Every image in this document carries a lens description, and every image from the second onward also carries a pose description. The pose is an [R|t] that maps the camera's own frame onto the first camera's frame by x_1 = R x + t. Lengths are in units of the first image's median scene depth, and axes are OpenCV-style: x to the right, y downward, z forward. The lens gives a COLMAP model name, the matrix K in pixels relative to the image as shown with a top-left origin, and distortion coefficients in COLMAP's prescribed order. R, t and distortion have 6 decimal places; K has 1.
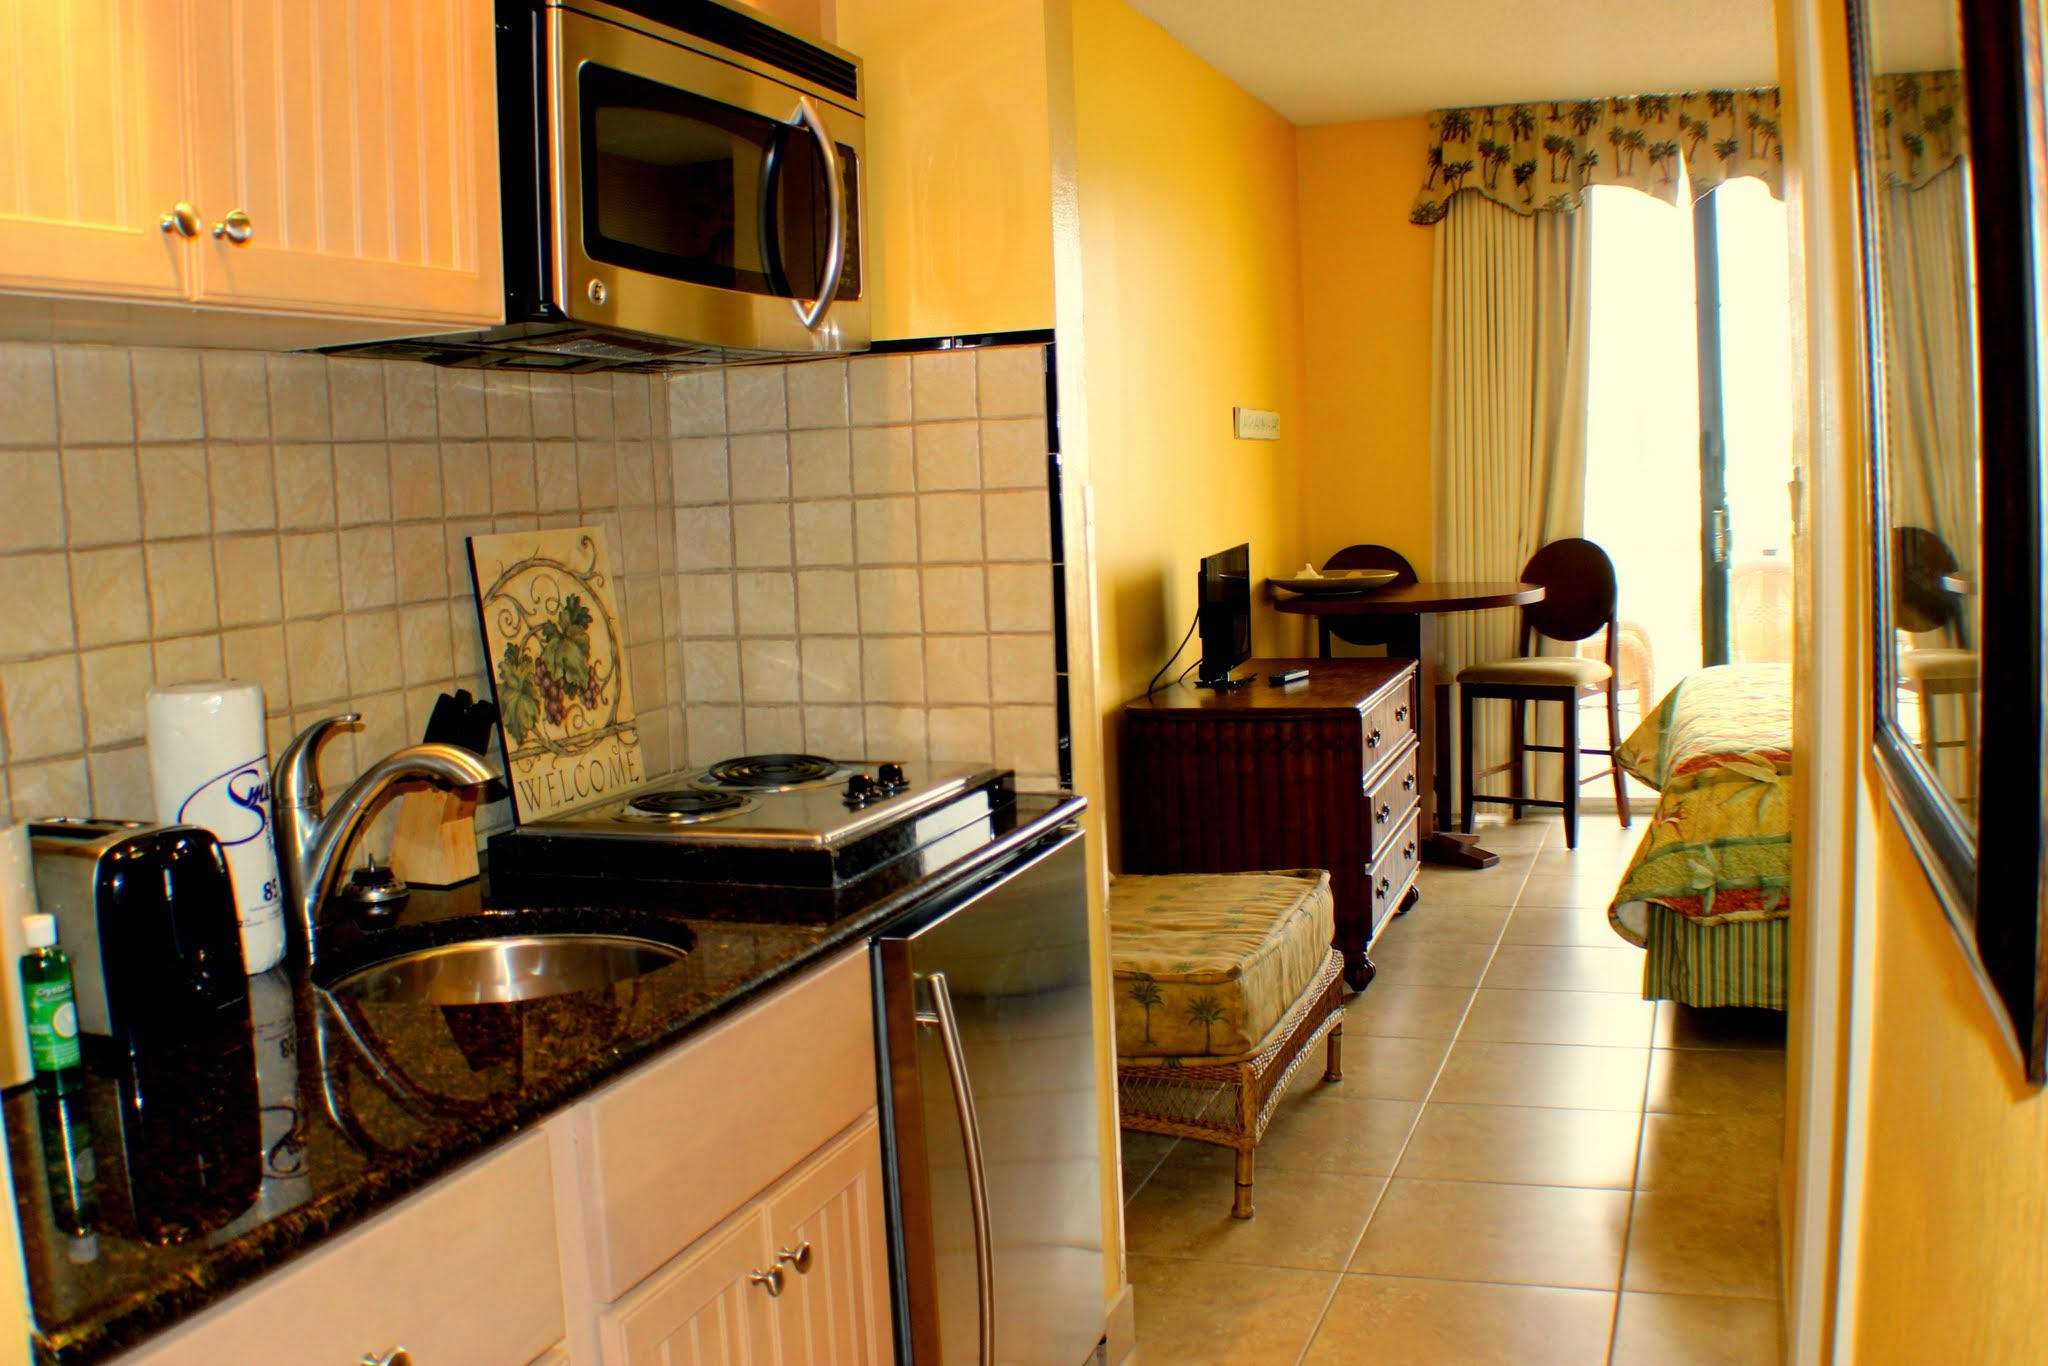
lens RADIAL K [[1931.1, 0, 1024.0], [0, 1931.1, 683.0], [0, 0, 1]] dist [-0.129607, -0.003944]
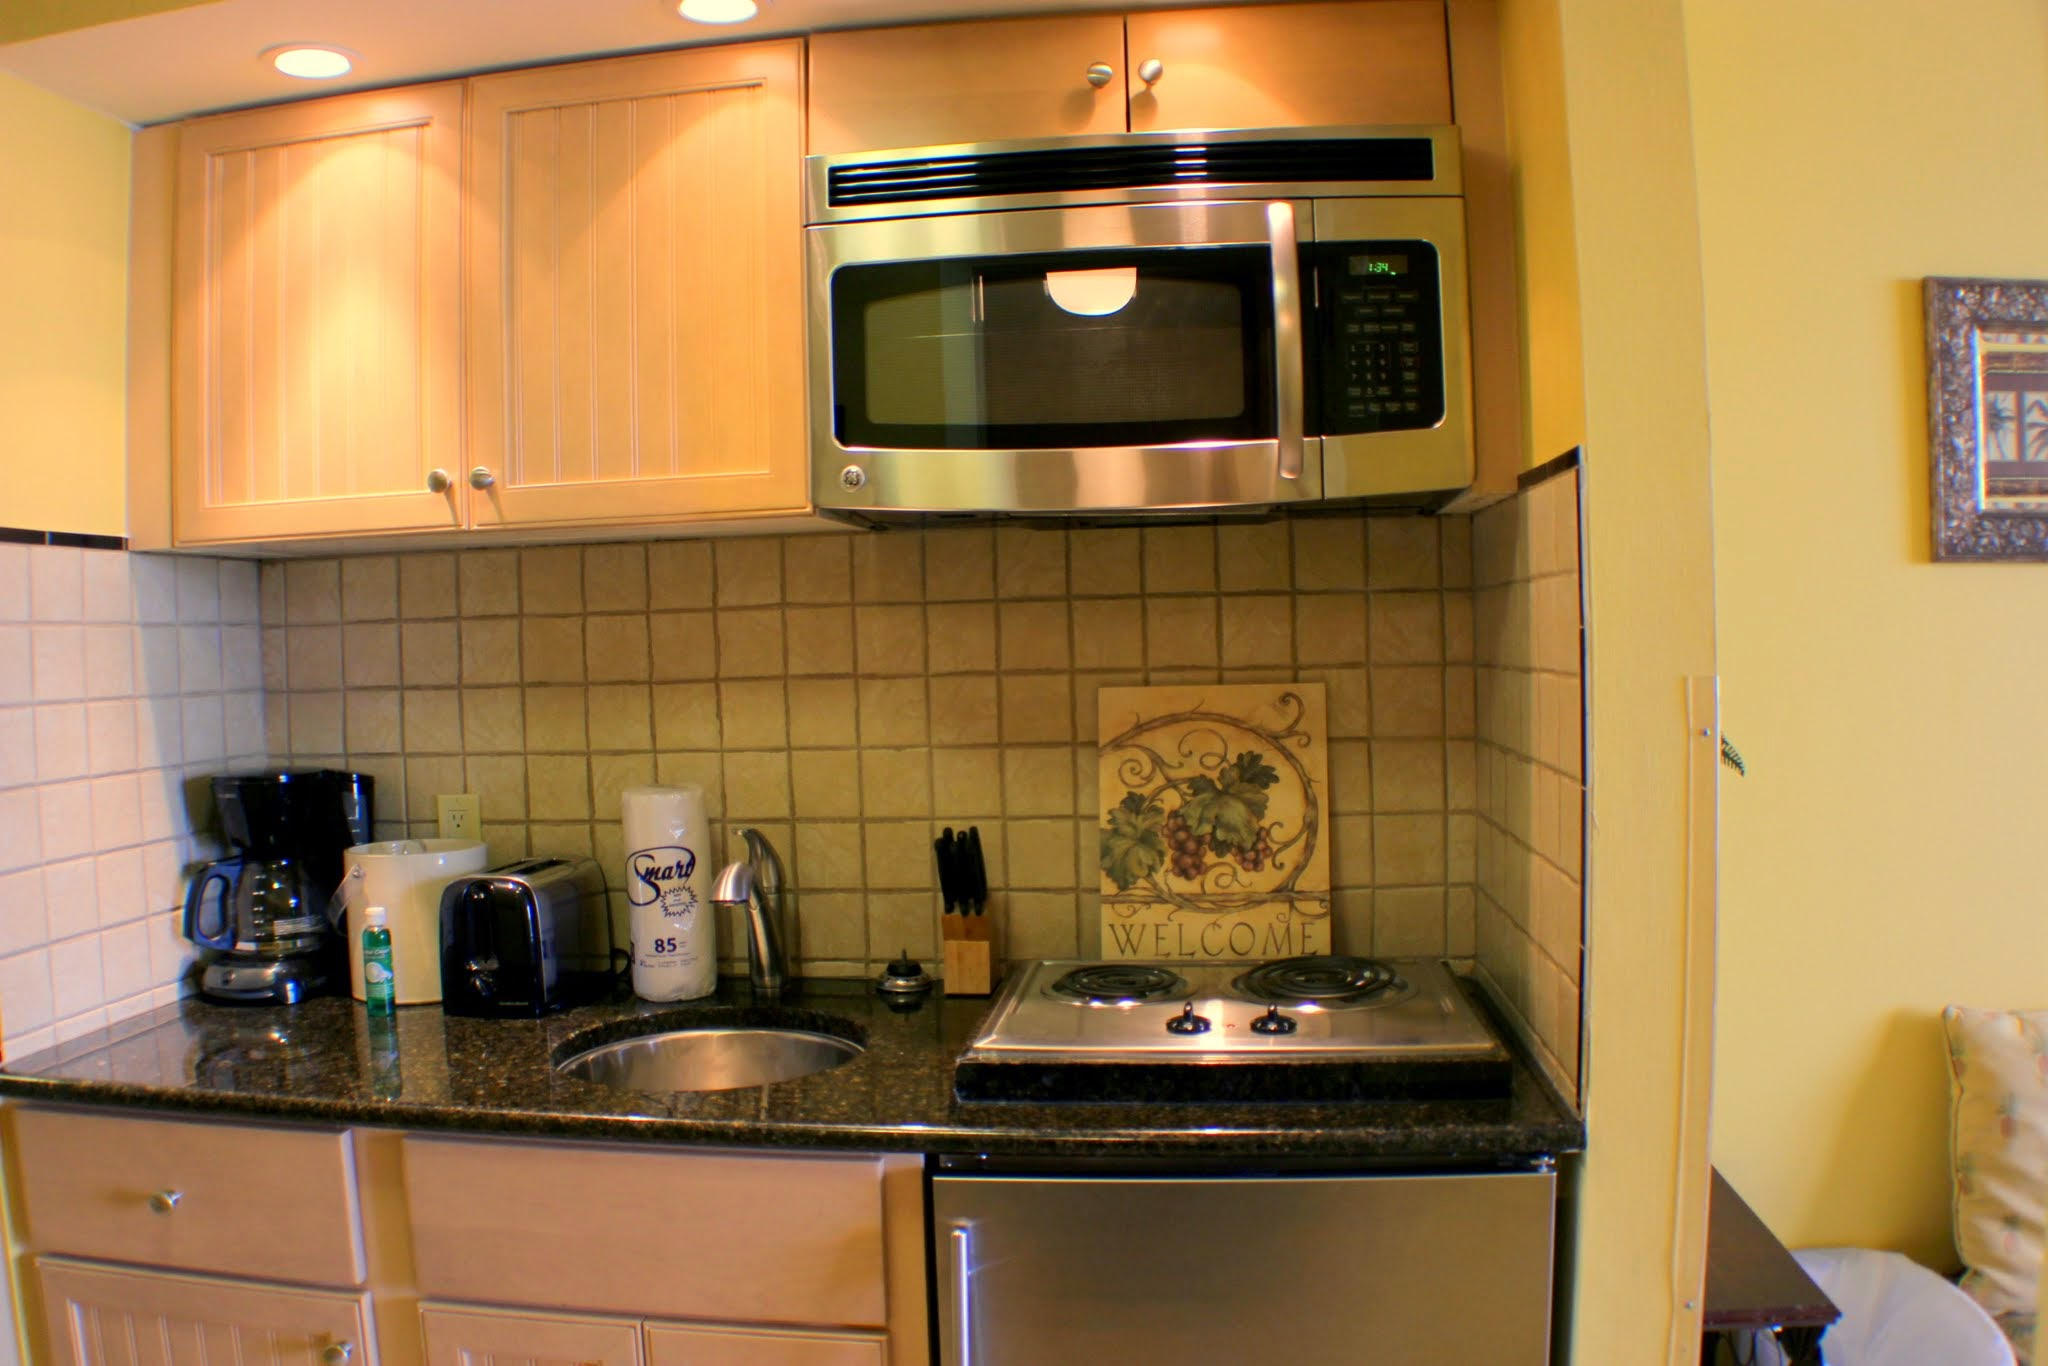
lens RADIAL K [[1543.1, 0, 1028.1], [0, 1543.1, 684.8], [0, 0, 1]] dist [-0.221007, 0.074178]
pose [[0.226879, 0.076277, -0.970931, 0.516602], [-0.089500, 0.994343, 0.057202, -0.119219], [0.969802, 0.073920, 0.232422, 0.731102]]
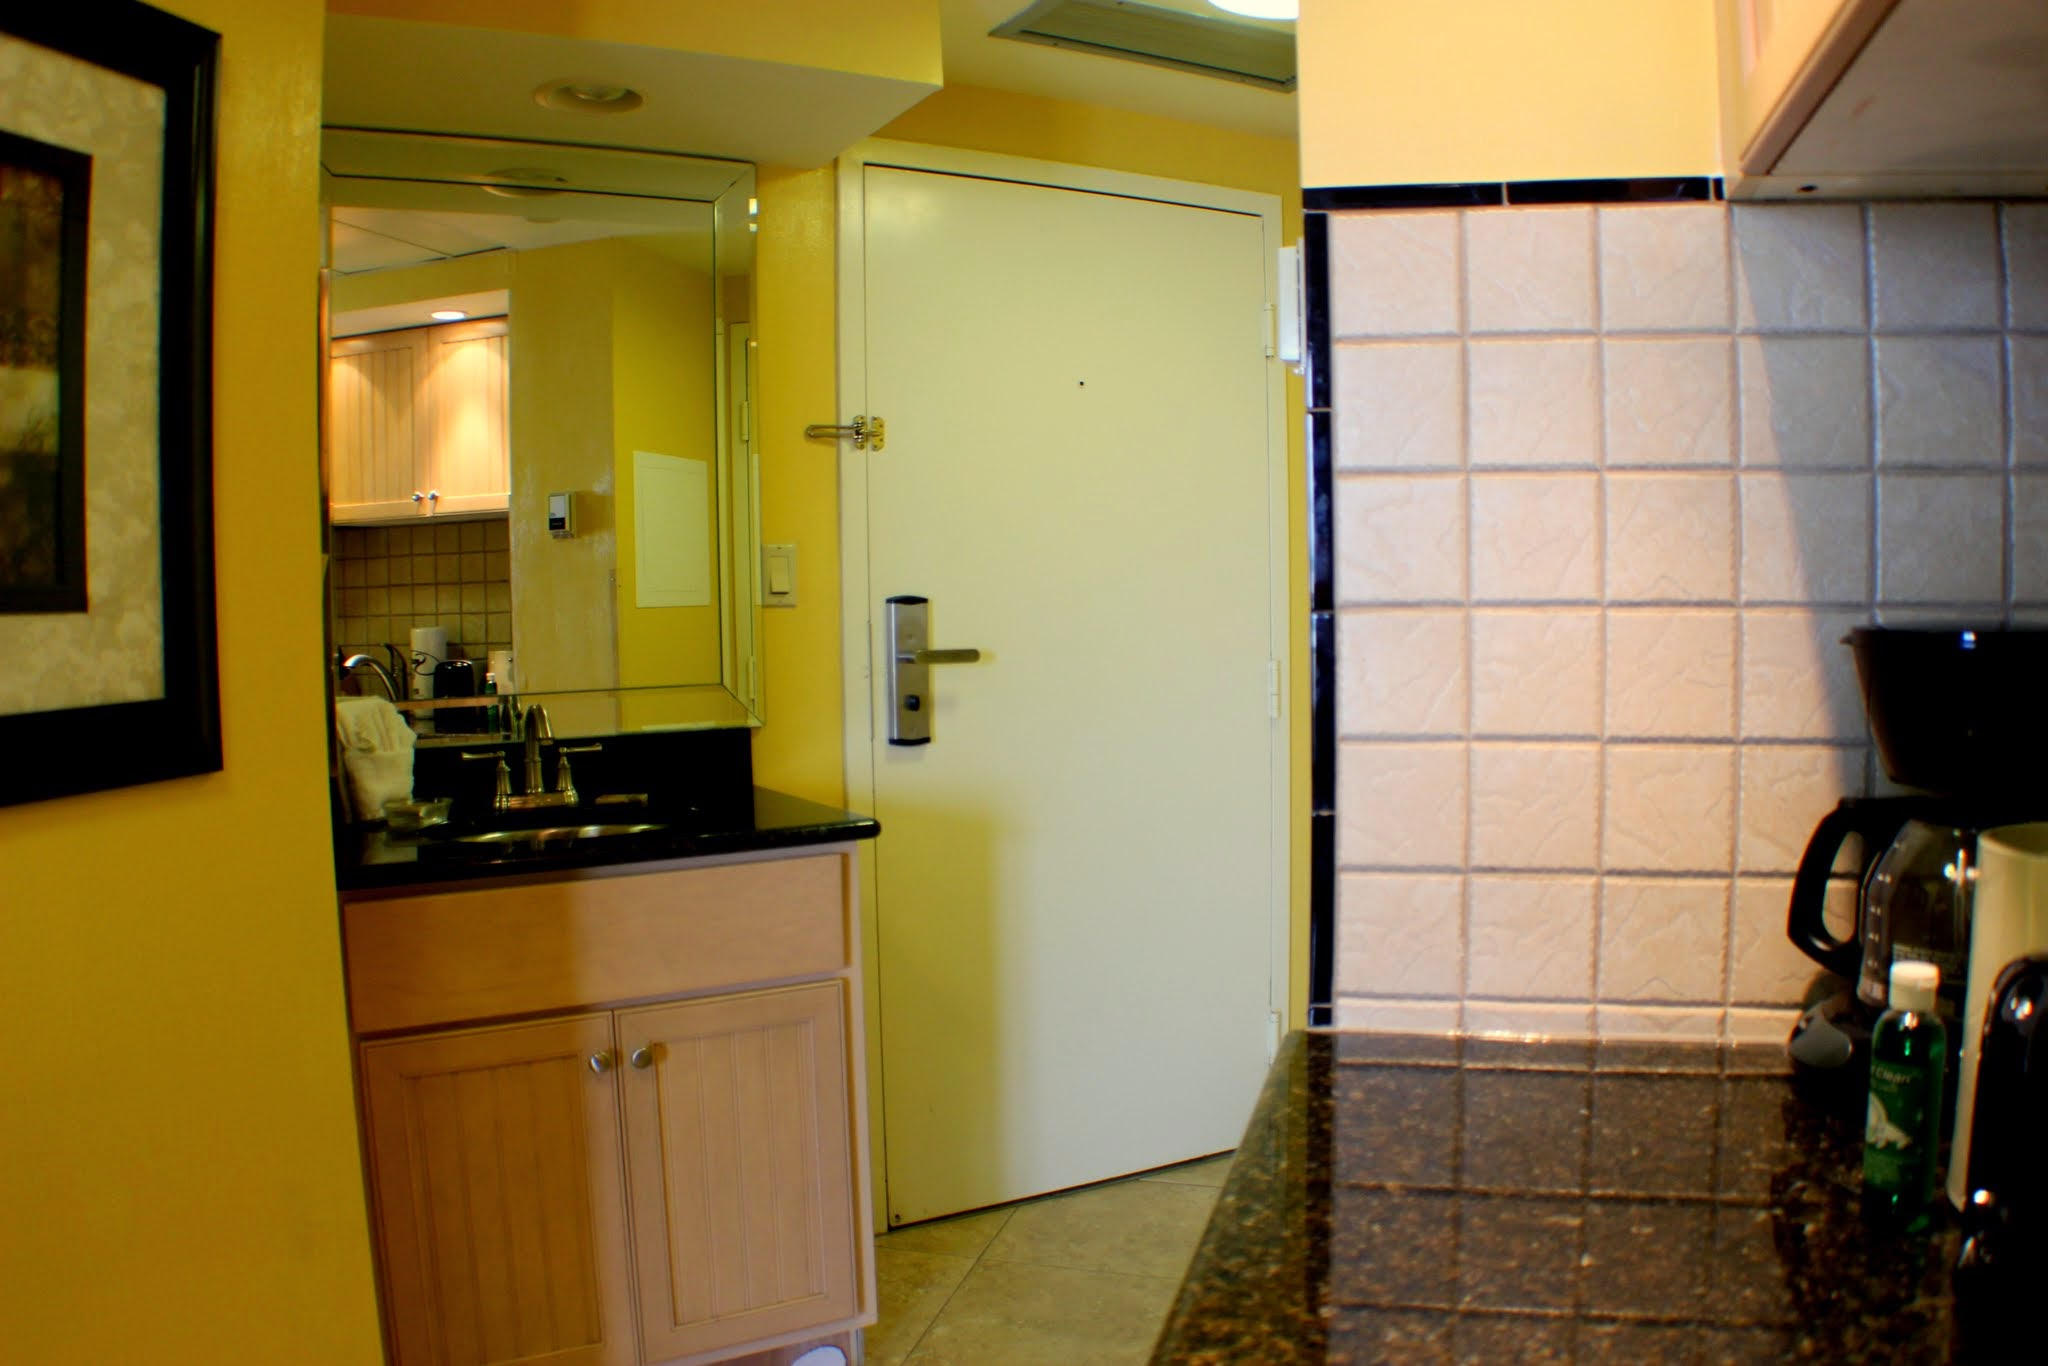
lens RADIAL K [[1543.1, 0, 1028.1], [0, 1543.1, 684.8], [0, 0, 1]] dist [-0.221007, 0.074178]
pose [[-0.995242, 0.065278, -0.072331, -0.103294], [0.052166, 0.984013, 0.170287, -0.046043], [0.082291, 0.165703, -0.982736, 0.856119]]
